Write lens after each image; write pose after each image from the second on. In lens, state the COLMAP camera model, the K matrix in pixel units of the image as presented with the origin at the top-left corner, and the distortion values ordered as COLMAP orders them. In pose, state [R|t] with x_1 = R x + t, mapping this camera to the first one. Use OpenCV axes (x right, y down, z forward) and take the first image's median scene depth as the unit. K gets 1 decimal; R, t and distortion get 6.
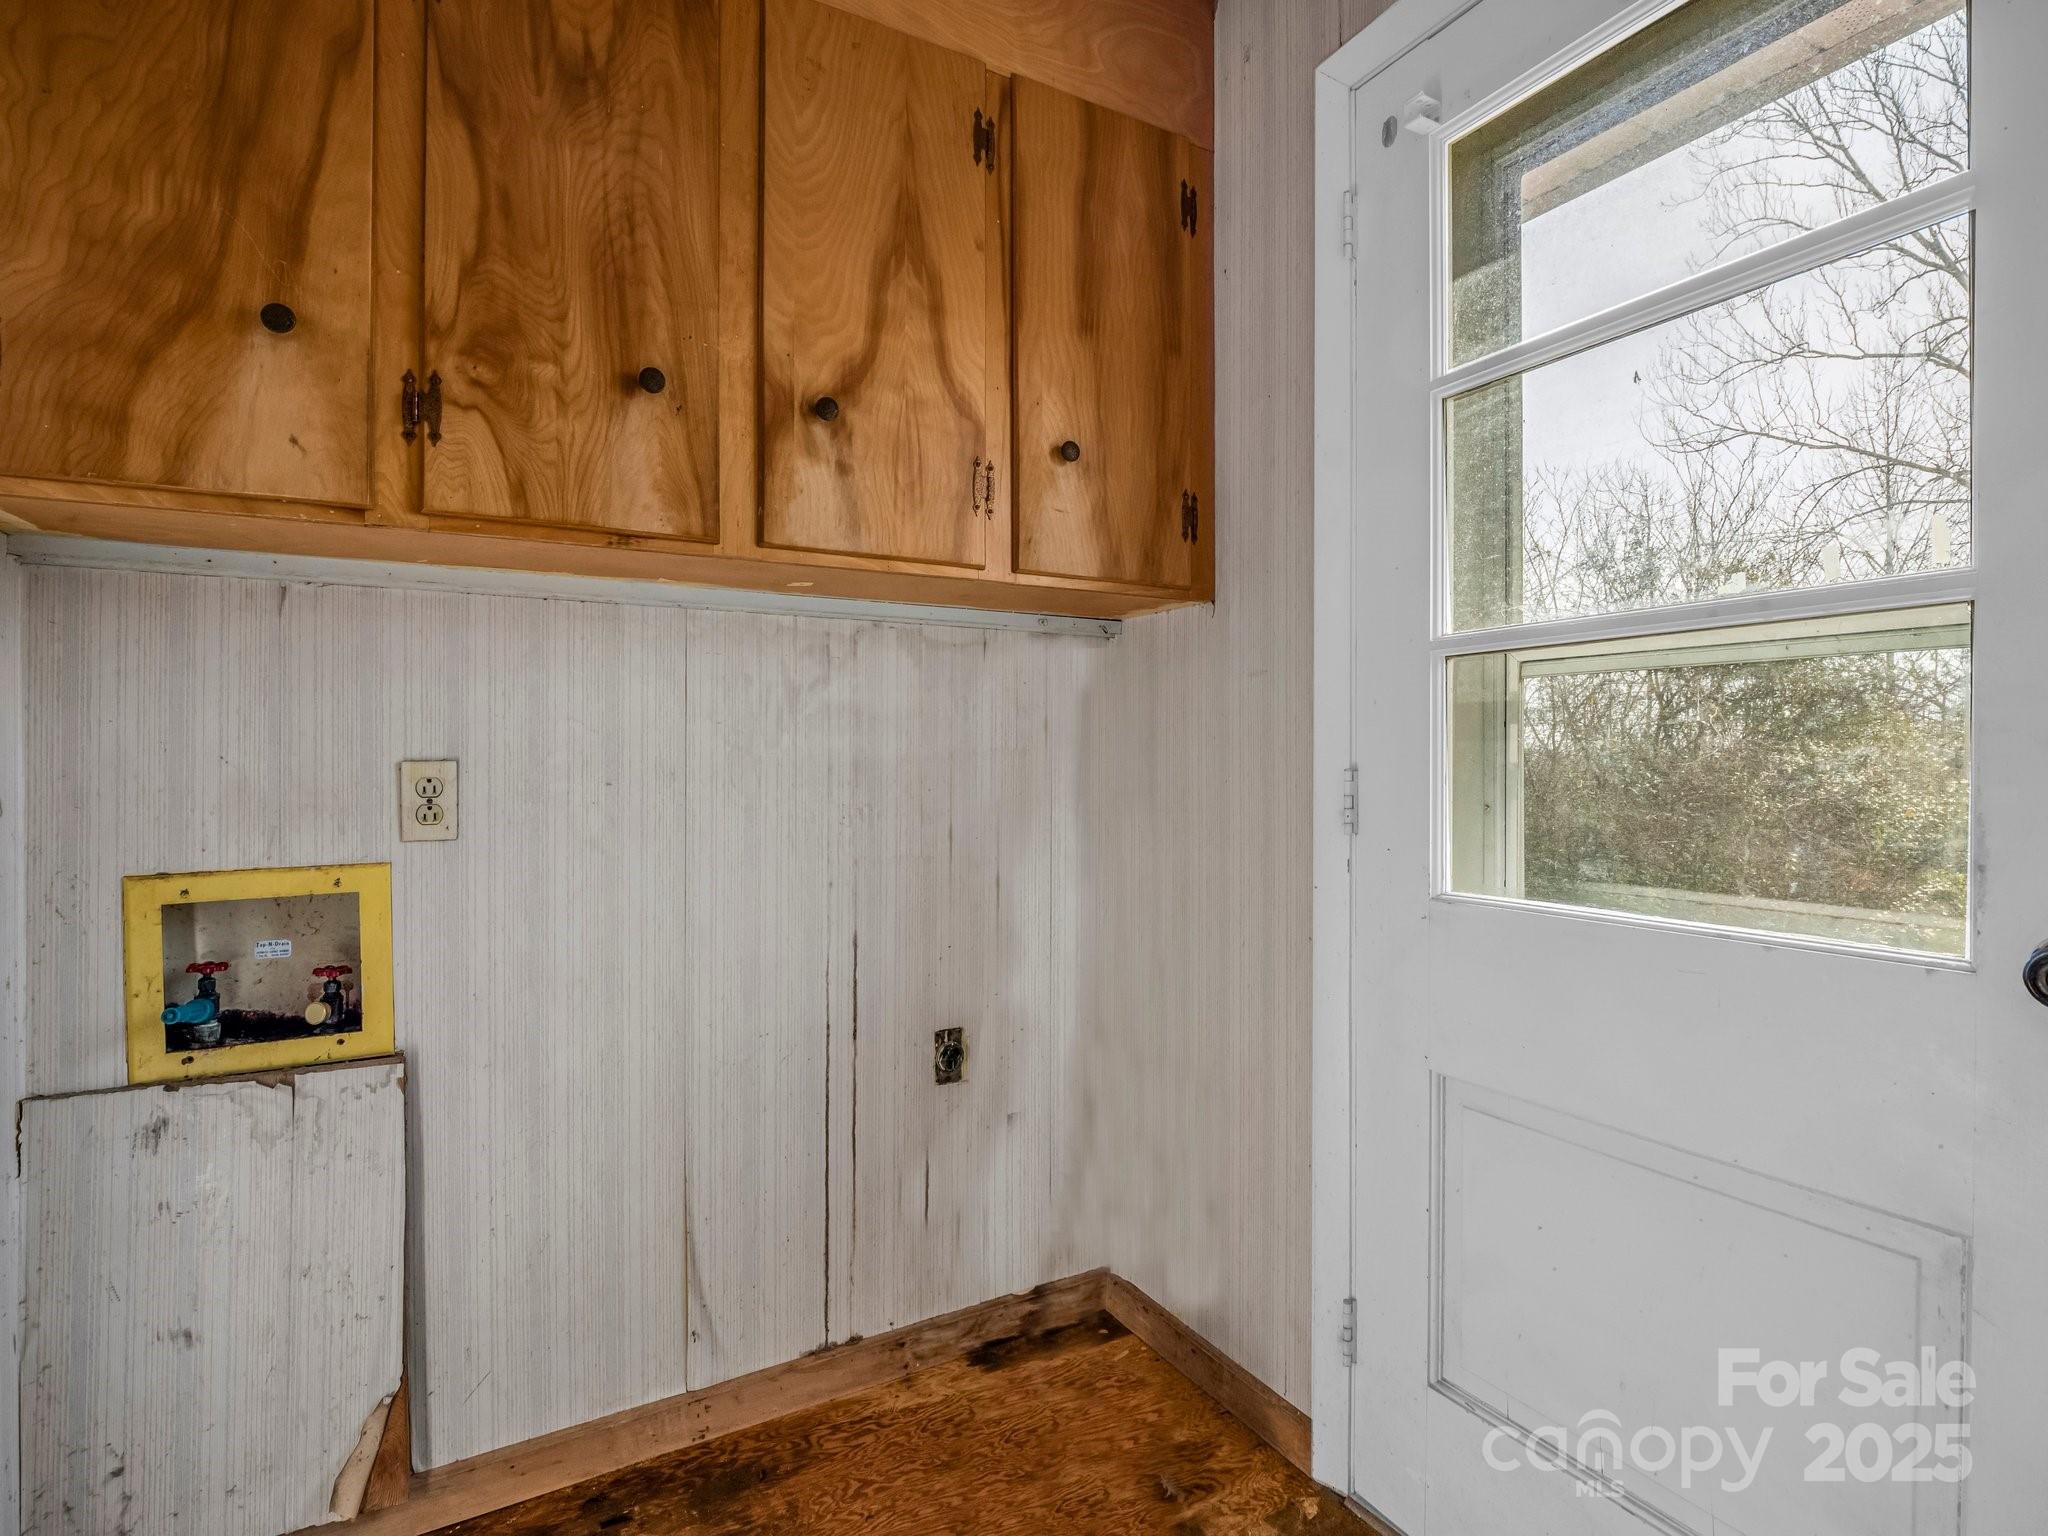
lens RADIAL K [[1019.8, 0, 1019.5], [0, 1019.8, 768.1], [0, 0, 1]] dist [-0.000510, -0.000617]
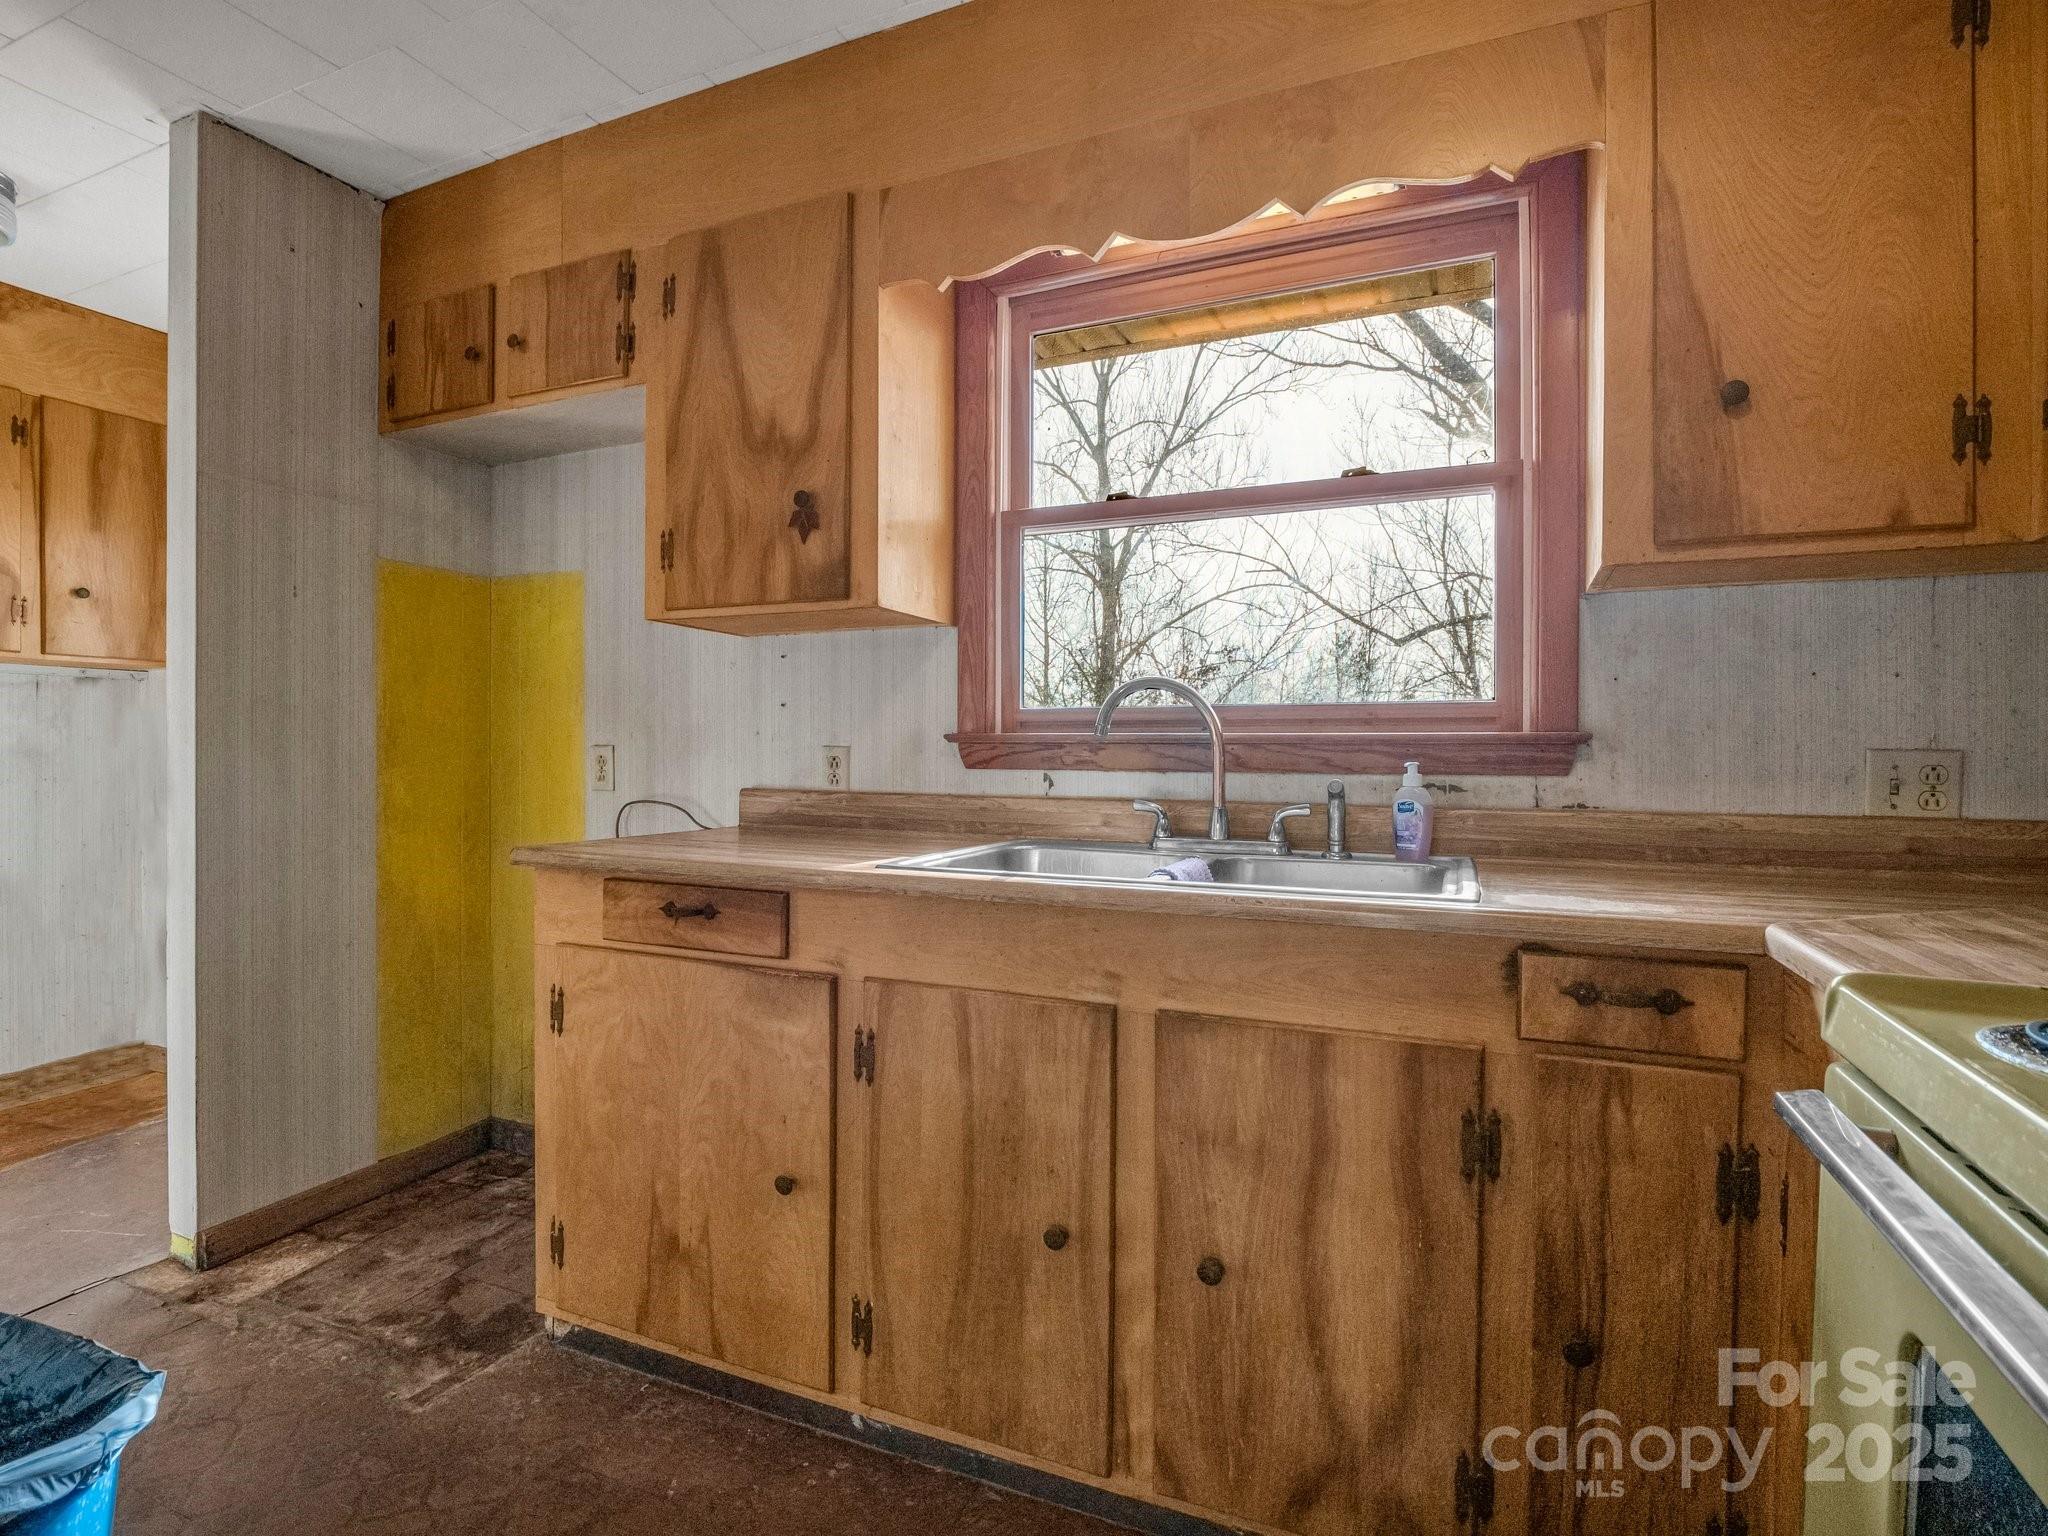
lens RADIAL K [[1019.8, 0, 1025.5], [0, 1019.8, 750.0], [0, 0, 1]] dist [-0.000510, -0.000617]
pose [[0.791538, -0.001058, 0.611119, 0.287862], [0.003870, 0.999987, -0.003281, 0.002494], [-0.611108, 0.004962, 0.791532, -1.656248]]
